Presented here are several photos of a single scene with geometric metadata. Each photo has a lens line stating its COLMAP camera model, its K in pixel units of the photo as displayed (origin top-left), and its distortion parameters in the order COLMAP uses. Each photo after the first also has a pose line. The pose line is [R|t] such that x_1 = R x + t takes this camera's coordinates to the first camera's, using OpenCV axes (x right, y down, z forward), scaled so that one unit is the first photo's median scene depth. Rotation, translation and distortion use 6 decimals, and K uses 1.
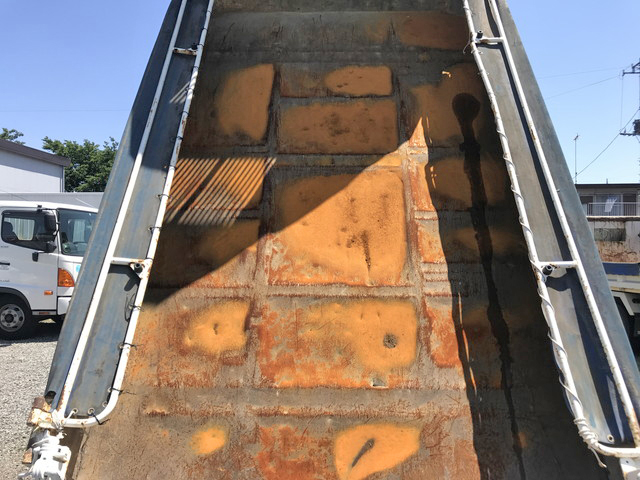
lens RADIAL K [[522.2, 0, 318.7], [0, 522.2, 232.1], [0, 0, 1]] dist [0.033294, -0.045695]
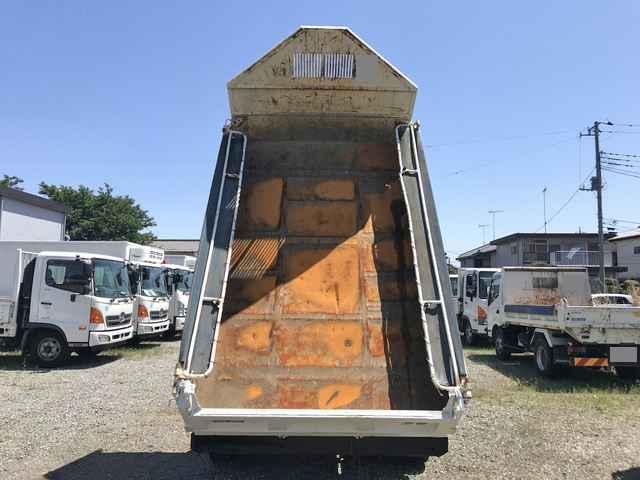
lens RADIAL K [[522.2, 0, 318.7], [0, 522.2, 232.1], [0, 0, 1]] dist [0.033294, -0.045695]
pose [[0.999598, 0.009898, 0.026566, -0.016385], [-0.007667, 0.996535, -0.082824, -0.022936], [-0.027294, 0.082587, 0.996210, -0.651797]]
